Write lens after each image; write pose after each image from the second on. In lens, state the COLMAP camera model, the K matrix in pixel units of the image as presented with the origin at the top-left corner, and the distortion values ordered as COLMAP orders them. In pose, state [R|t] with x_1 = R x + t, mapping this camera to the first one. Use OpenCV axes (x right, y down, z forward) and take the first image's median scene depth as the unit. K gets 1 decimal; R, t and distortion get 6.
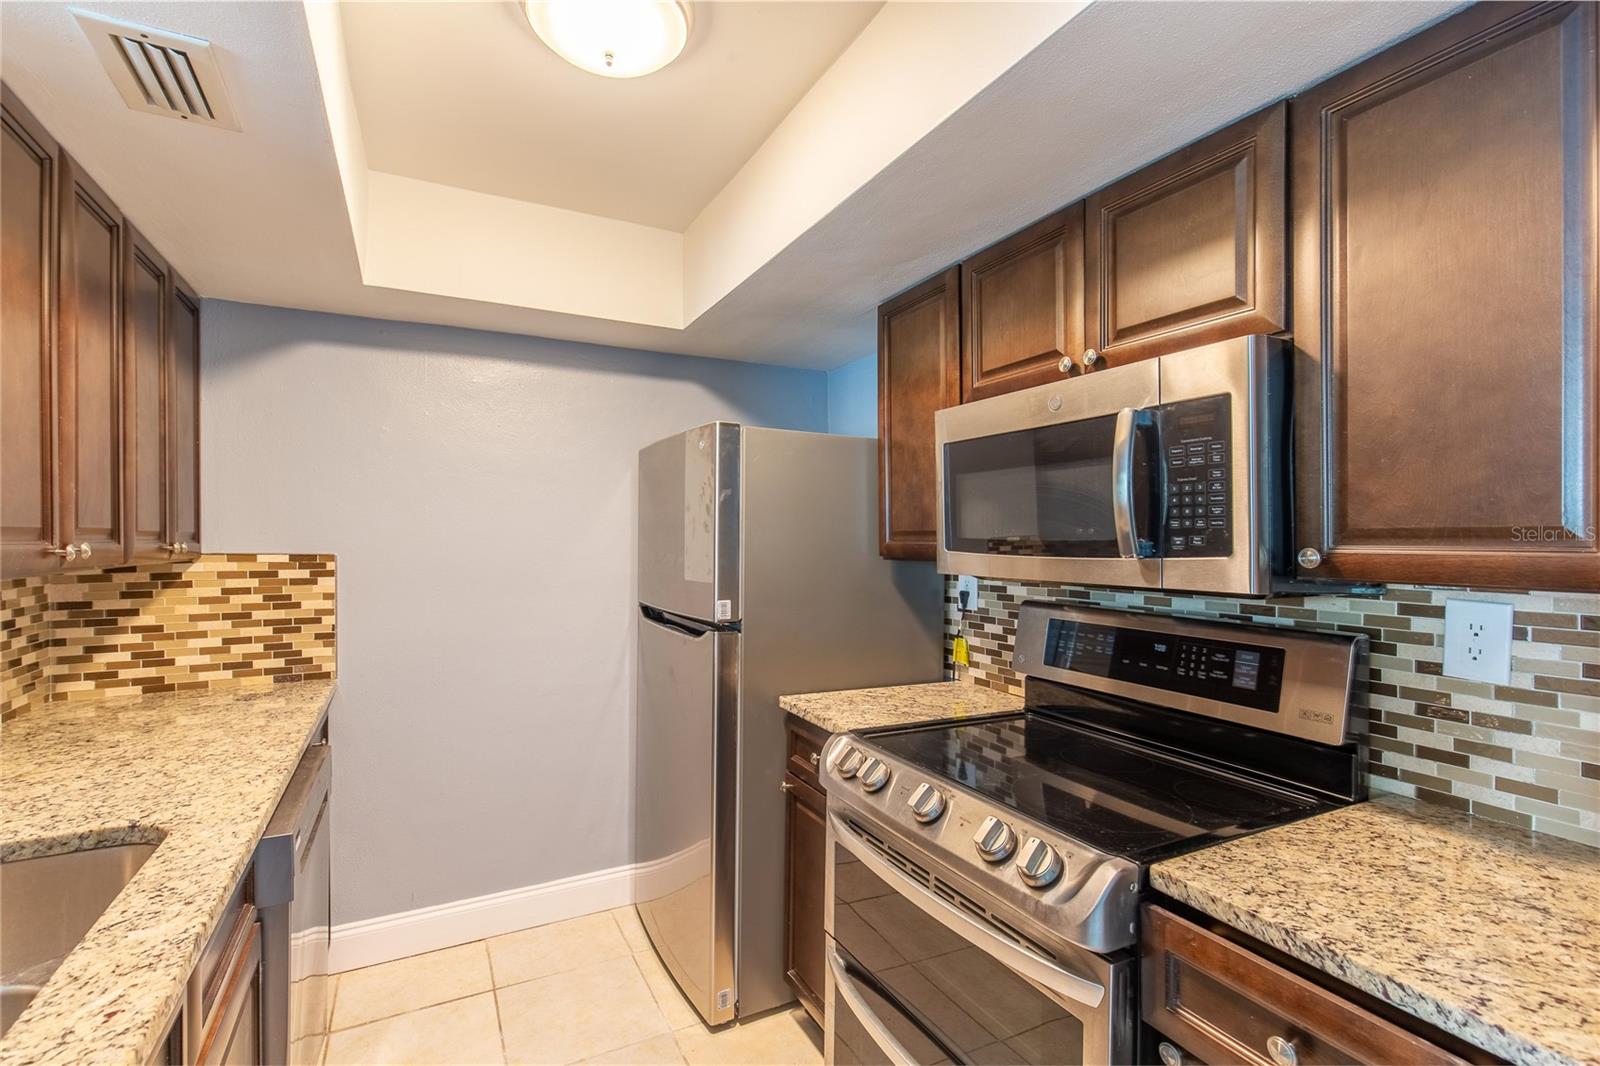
lens RADIAL K [[740.6, 0, 800.0], [0, 740.6, 533.0], [0, 0, 1]] dist [0.001578, 0.000726]
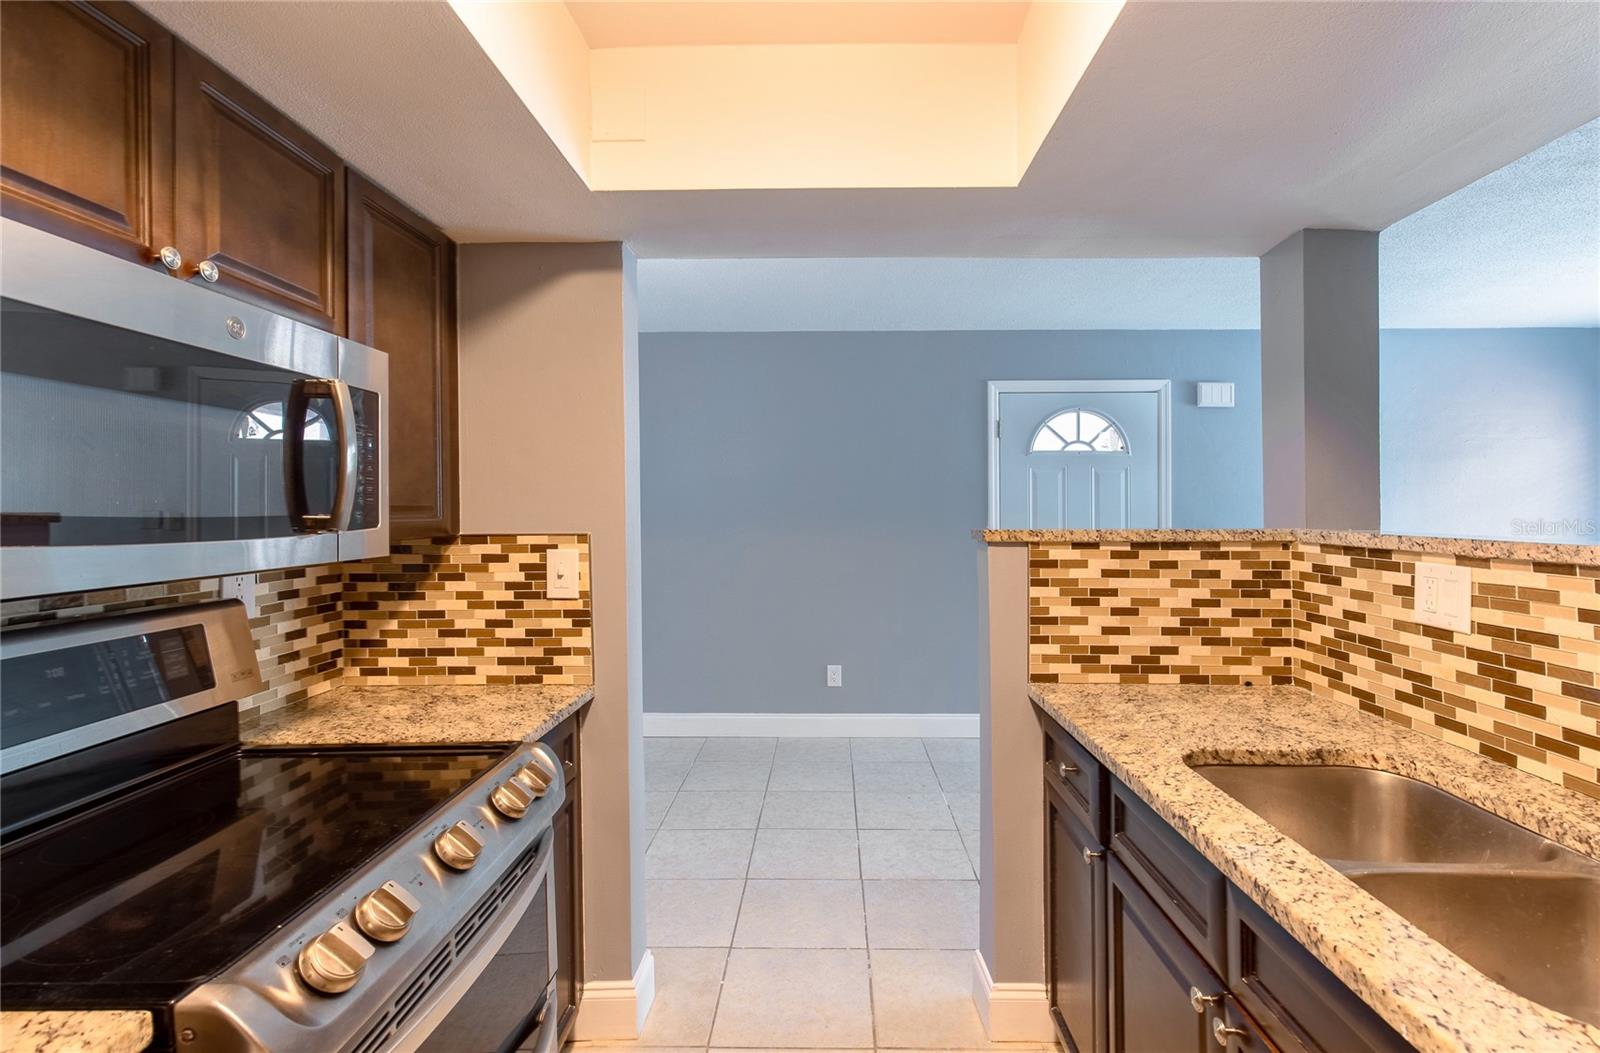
lens RADIAL K [[829.2, 0, 800.0], [0, 829.2, 526.5], [0, 0, 1]] dist [-0.000707, -0.000211]
pose [[-0.878324, -0.007278, 0.478010, -0.358065], [0.001390, 0.999841, 0.017778, 0.006272], [-0.478063, 0.016280, -0.878174, 1.006740]]
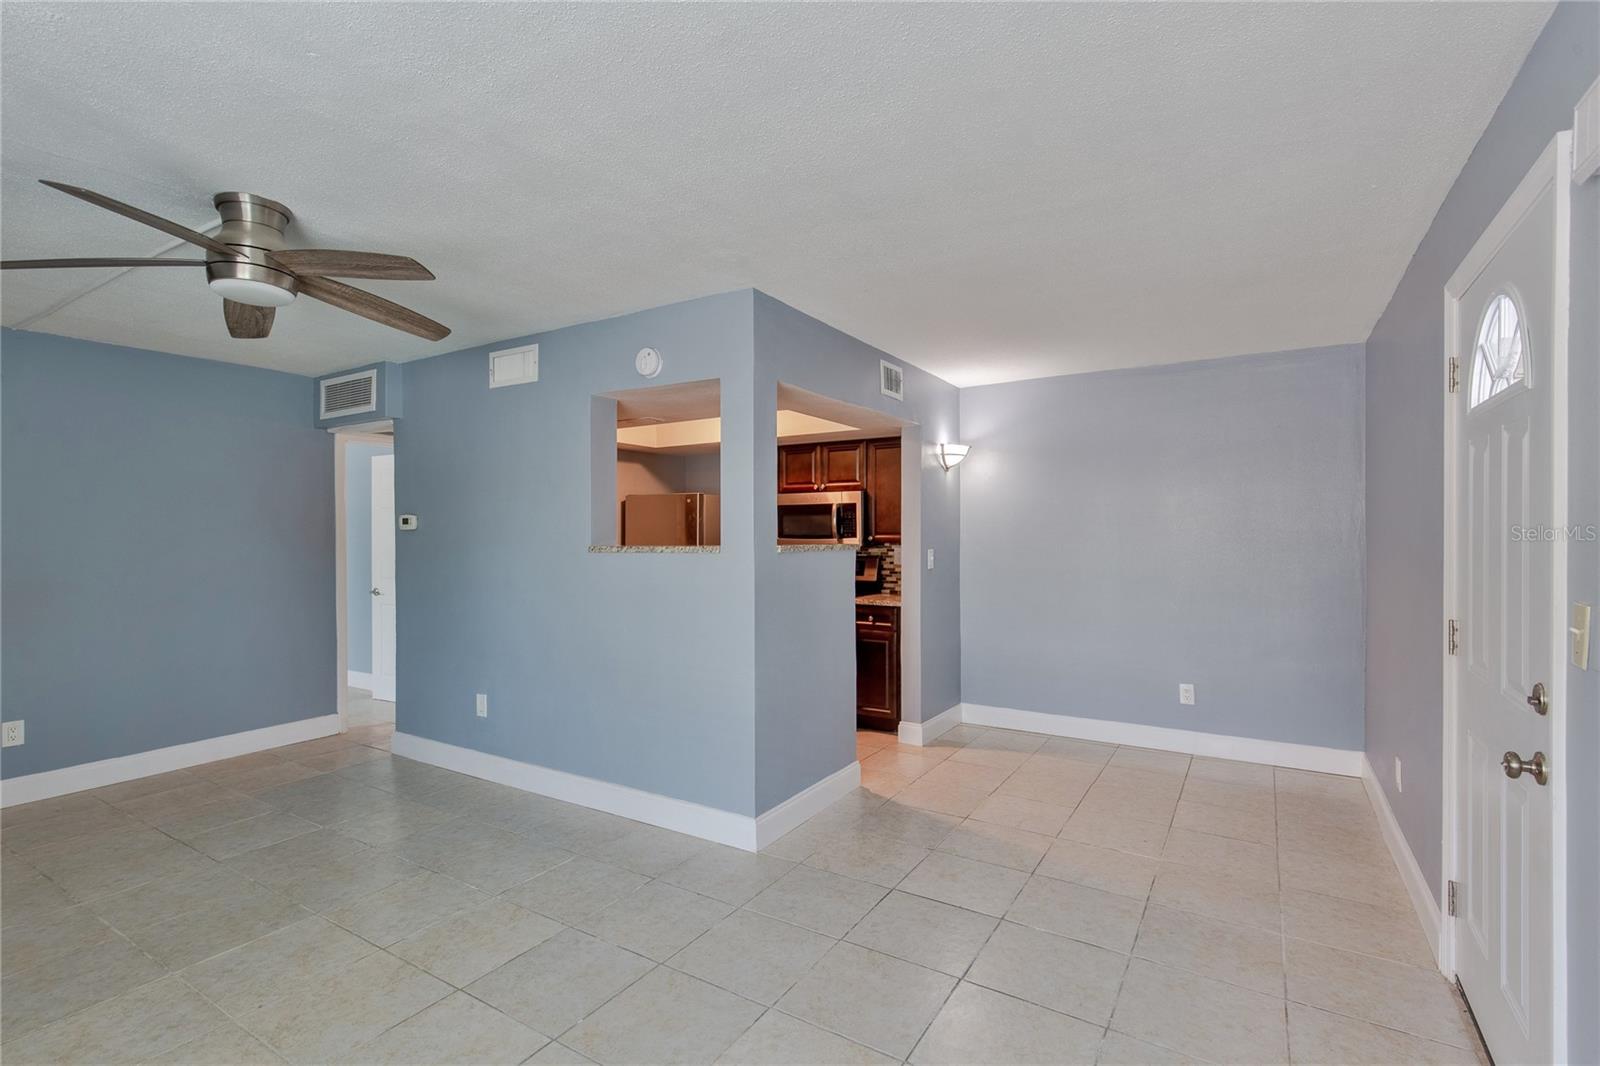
lens RADIAL K [[740.6, 0, 800.0], [0, 740.6, 533.0], [0, 0, 1]] dist [0.001578, 0.000726]
pose [[0.858762, -0.003931, 0.512360, -1.161866], [0.000968, 0.999981, 0.006049, -0.016254], [-0.512375, -0.004699, 0.858749, -1.547941]]
